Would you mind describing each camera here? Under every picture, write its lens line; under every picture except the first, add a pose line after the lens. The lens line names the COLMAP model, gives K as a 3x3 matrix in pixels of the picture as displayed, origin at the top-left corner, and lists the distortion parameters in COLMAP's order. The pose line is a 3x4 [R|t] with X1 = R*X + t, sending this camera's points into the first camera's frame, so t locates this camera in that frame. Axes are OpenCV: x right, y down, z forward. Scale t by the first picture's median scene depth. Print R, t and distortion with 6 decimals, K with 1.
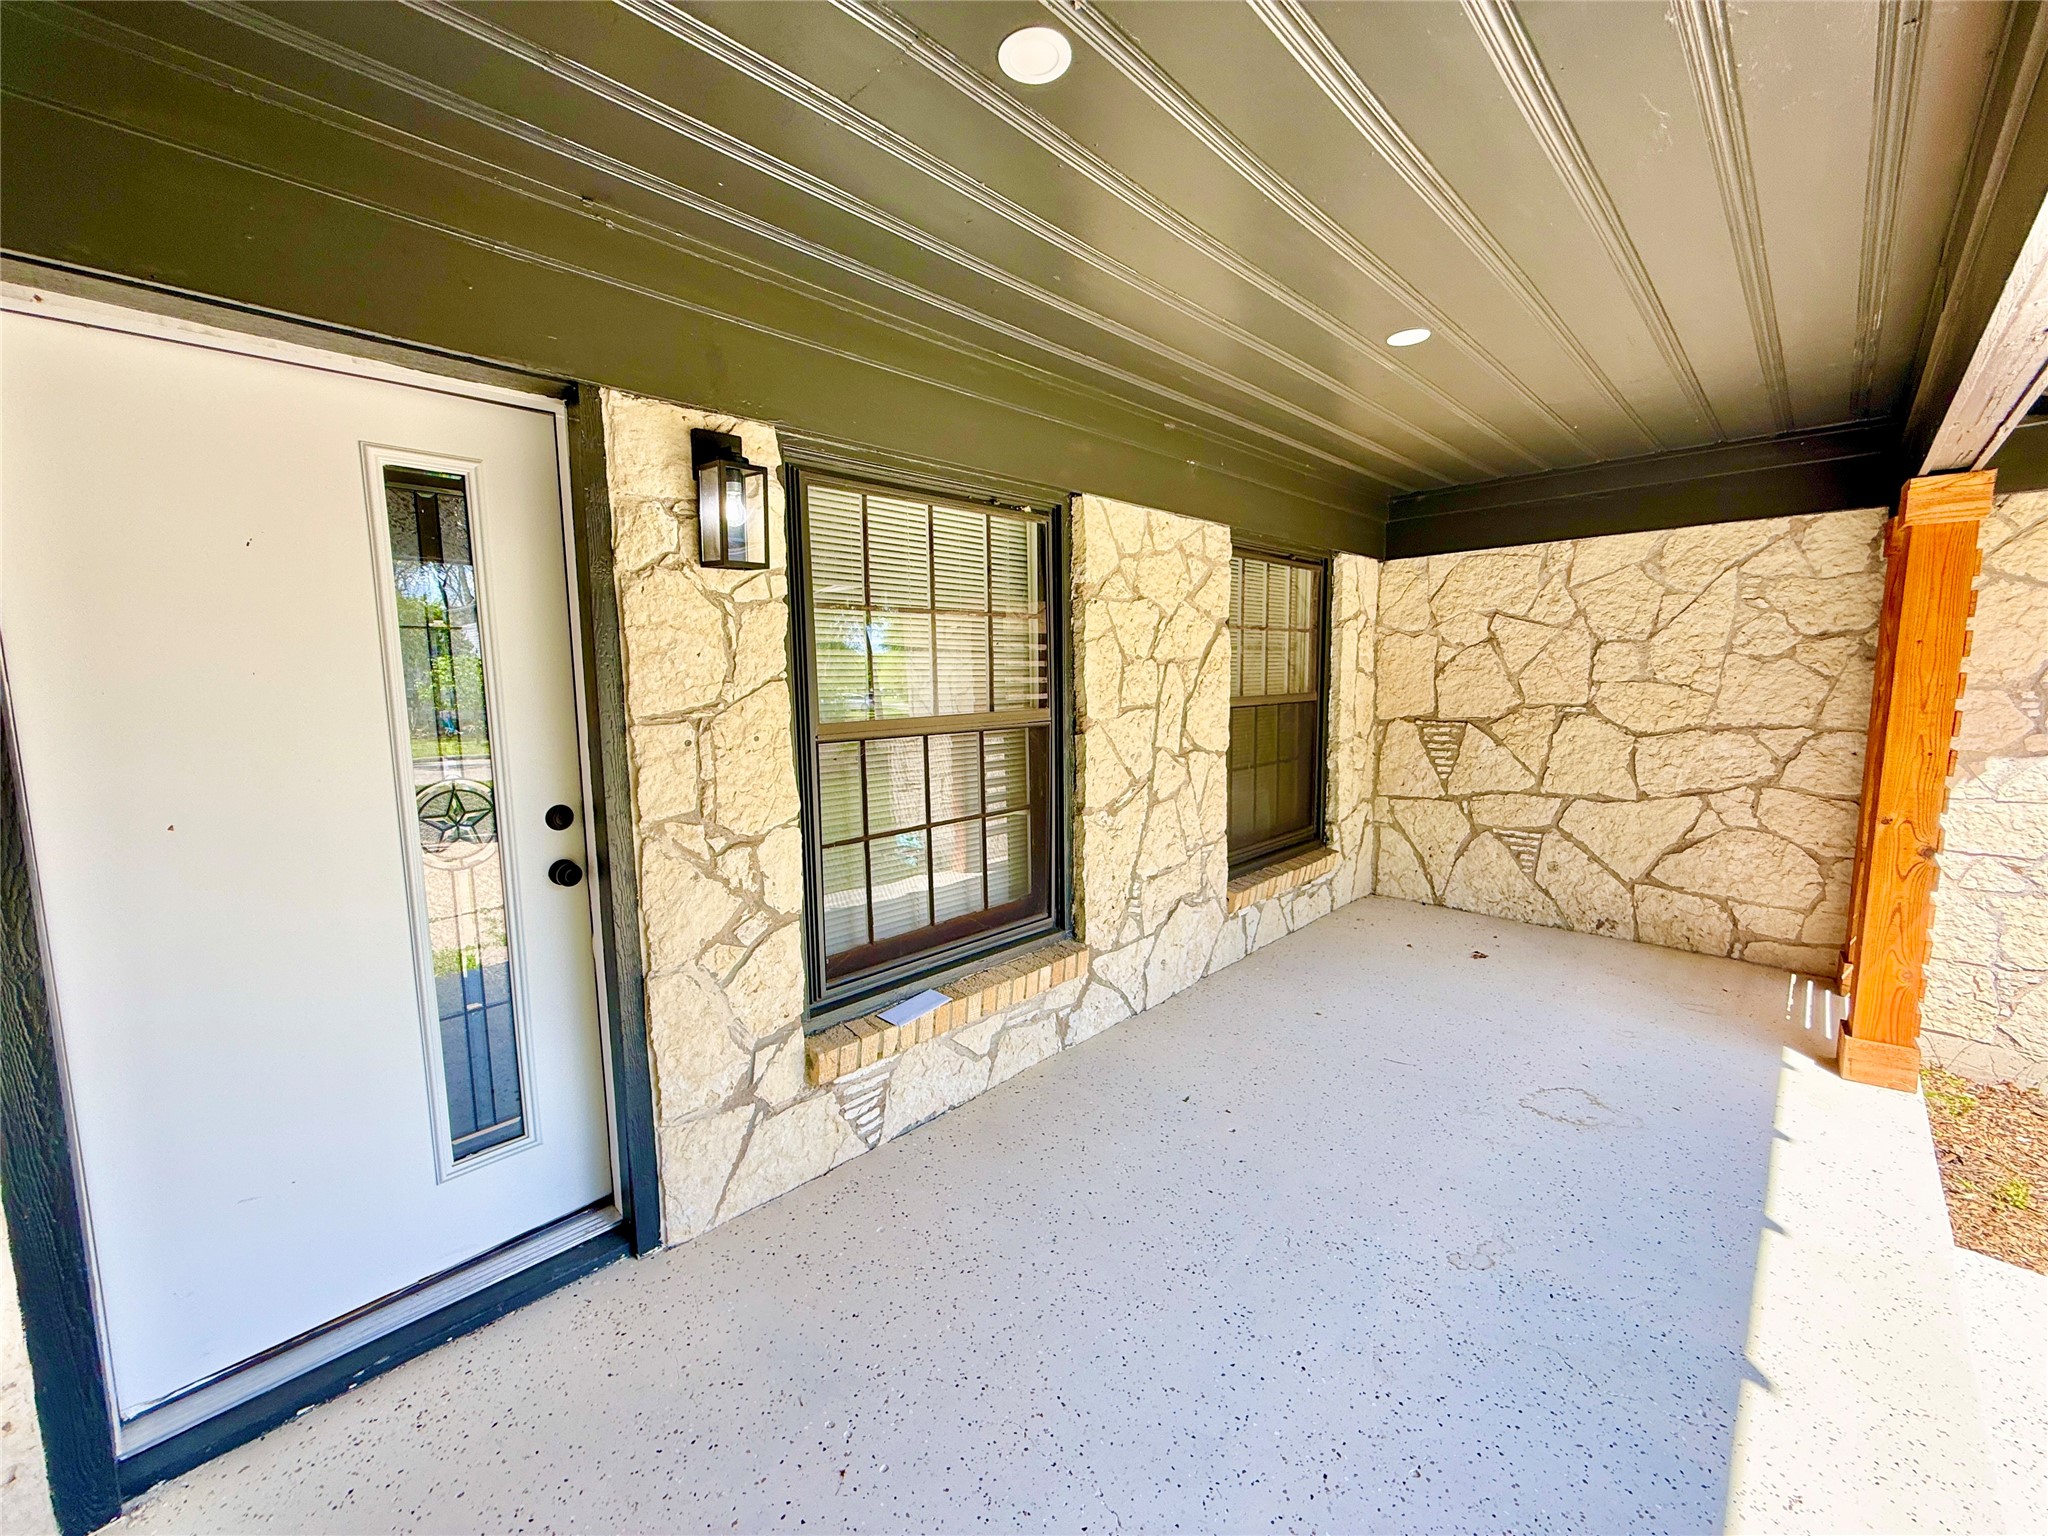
lens RADIAL K [[819.0, 0, 1021.7], [0, 819.0, 766.6], [0, 0, 1]] dist [0.002659, 0.000201]
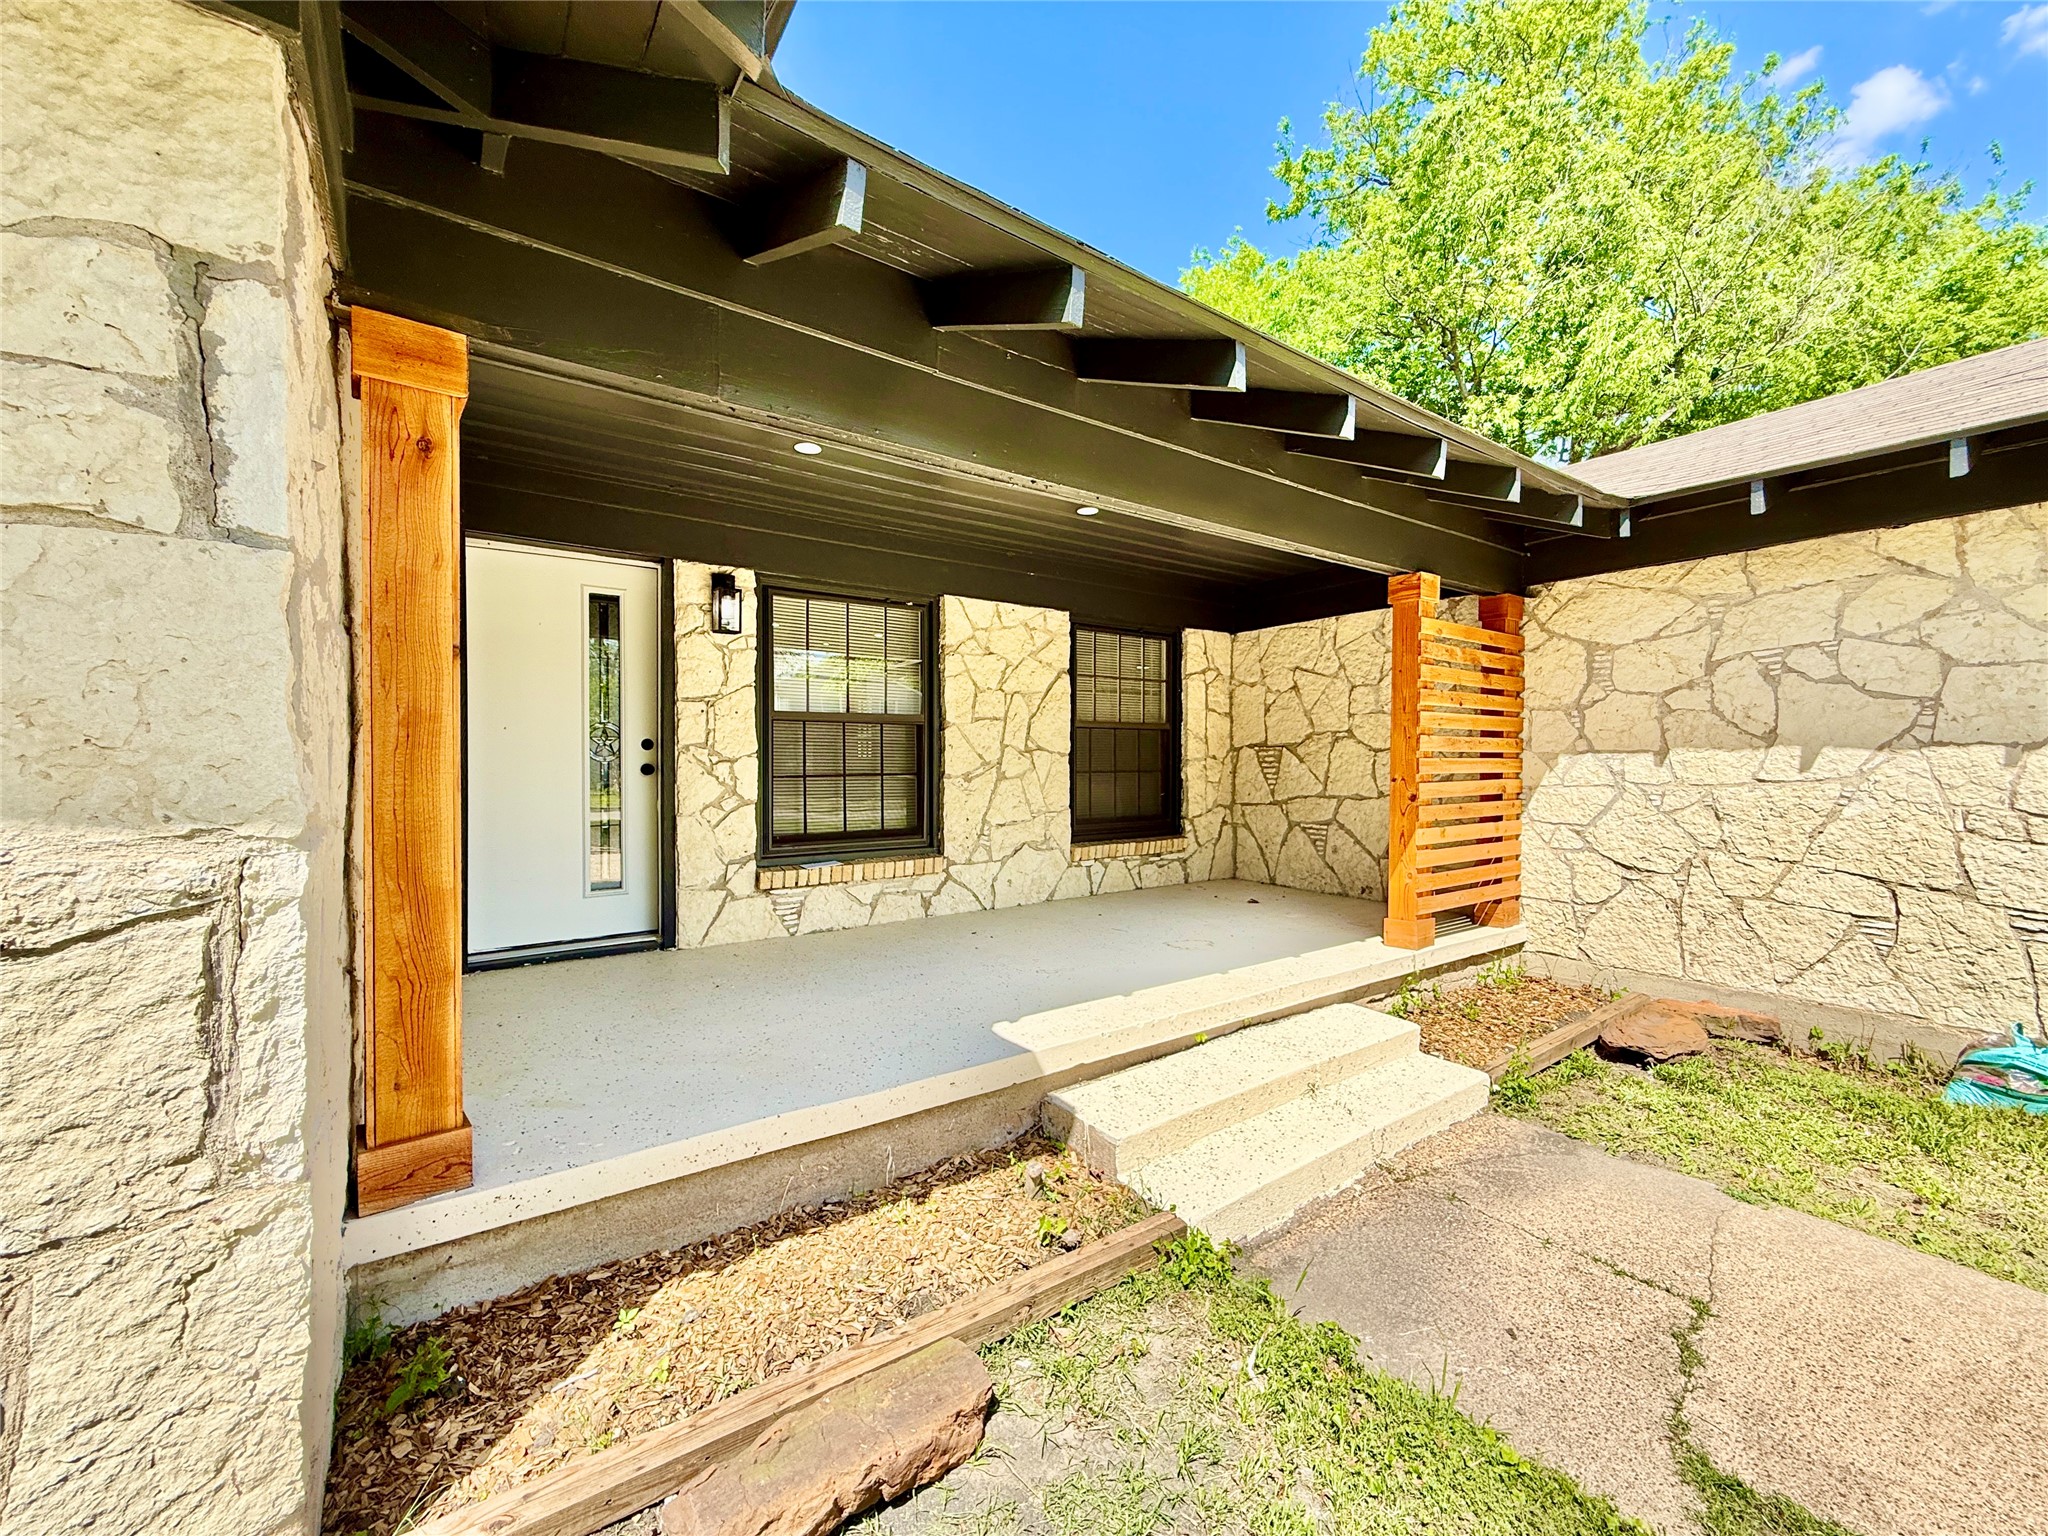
lens RADIAL K [[819.0, 0, 1021.7], [0, 819.0, 766.6], [0, 0, 1]] dist [0.002659, 0.000201]
pose [[0.984365, 0.015526, -0.175458, 0.520451], [-0.033627, 0.994352, -0.100665, 0.196438], [0.172904, 0.104991, 0.979327, -0.626321]]
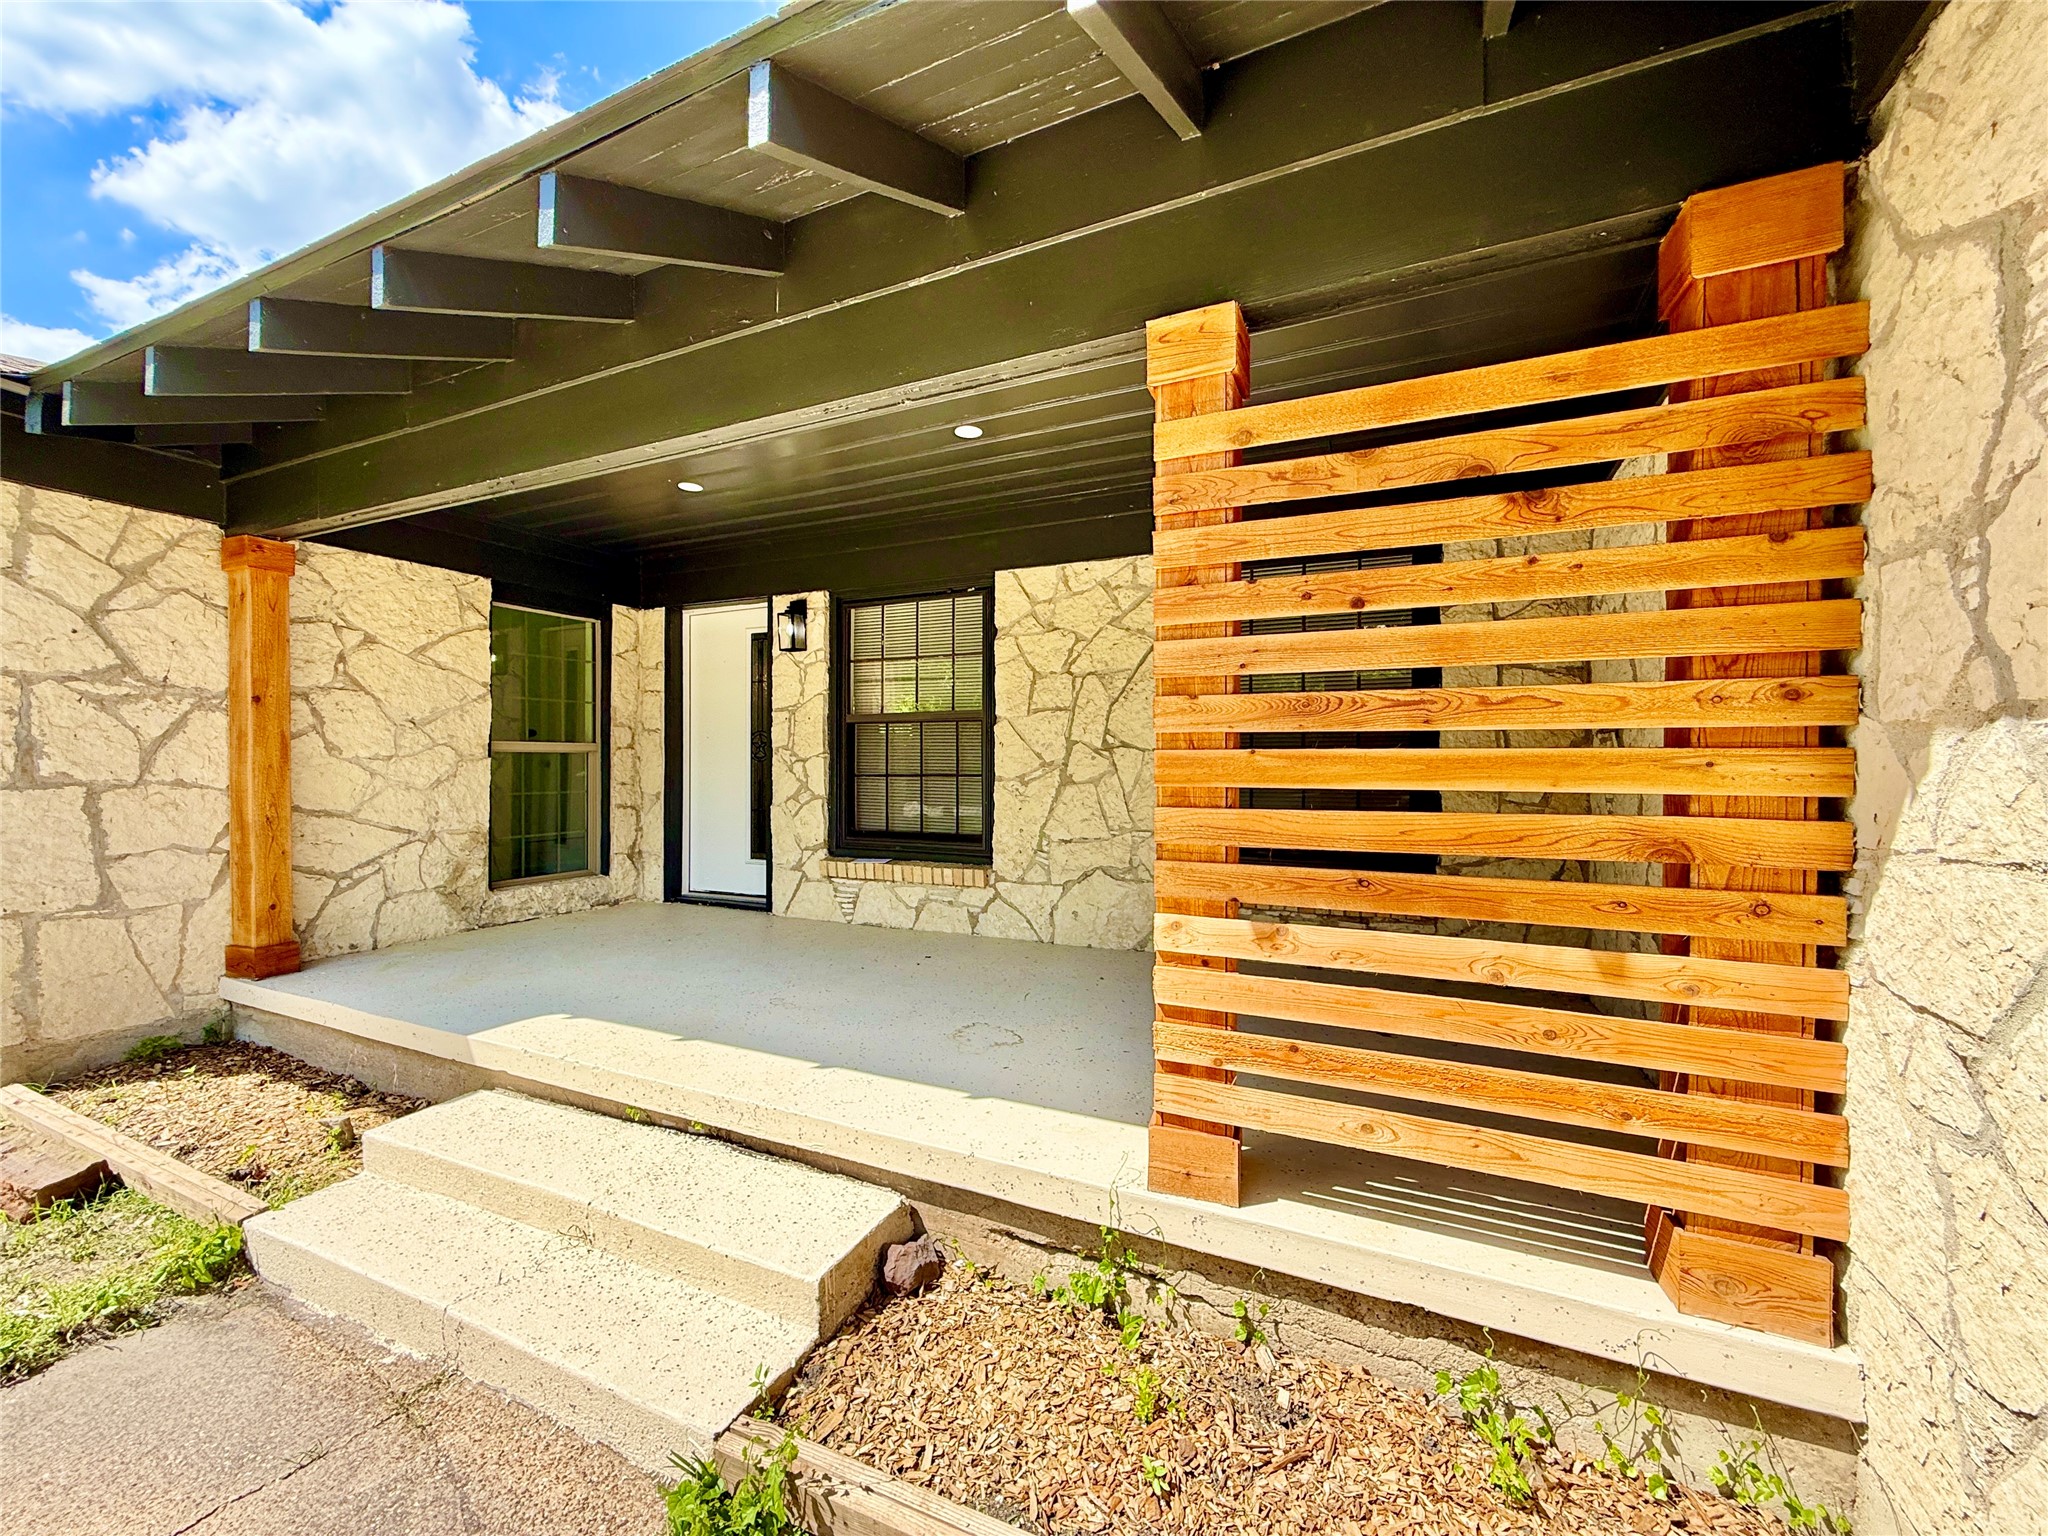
lens RADIAL K [[816.1, 0, 1024.0], [0, 816.1, 768.0], [0, 0, 1]] dist [0.002455, 0.000117]
pose [[0.331005, 0.019396, -0.943430, 1.460197], [-0.115614, 0.993090, -0.020146, 0.058595], [0.936519, 0.115743, 0.330961, 0.542576]]
